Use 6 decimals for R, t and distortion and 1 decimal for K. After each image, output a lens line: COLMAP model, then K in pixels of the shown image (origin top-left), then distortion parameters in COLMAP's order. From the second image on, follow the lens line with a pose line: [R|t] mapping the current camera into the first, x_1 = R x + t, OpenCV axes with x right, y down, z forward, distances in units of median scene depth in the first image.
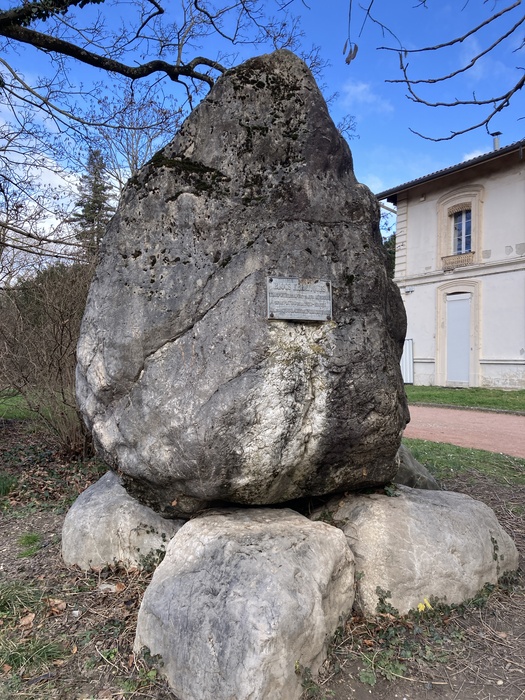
lens RADIAL K [[568.8, 0, 262.3], [0, 568.8, 352.8], [0, 0, 1]] dist [0.027467, -0.054297]
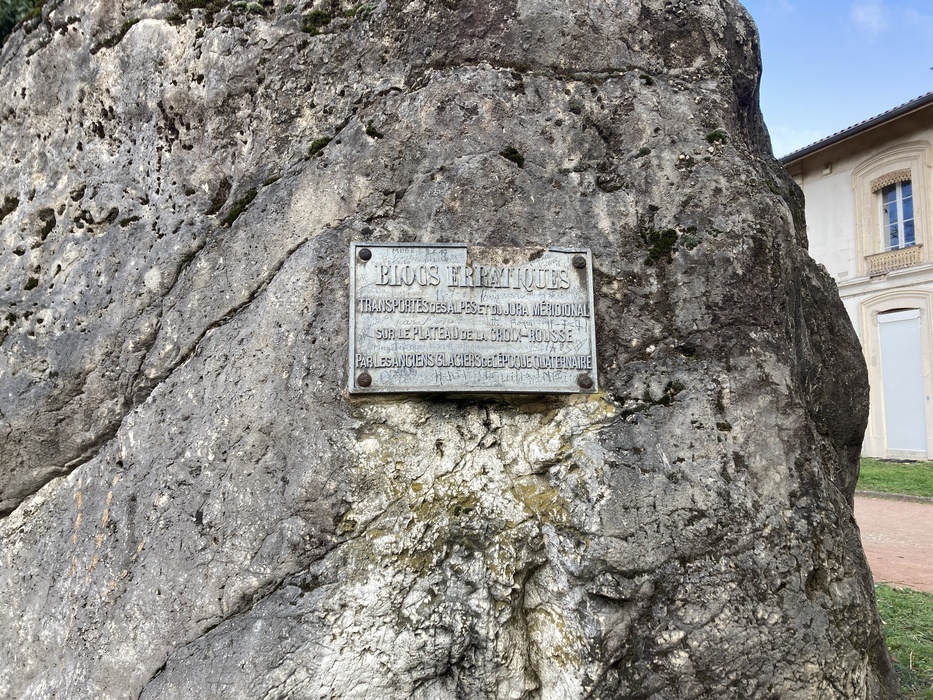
lens RADIAL K [[758.1, 0, 467.2], [0, 758.1, 334.4], [0, 0, 1]] dist [0.027467, -0.054297]
pose [[0.984127, -0.039329, -0.173054, 0.124930], [0.022600, 0.994969, -0.097597, -0.049688], [0.176022, 0.092137, 0.980065, 0.626199]]
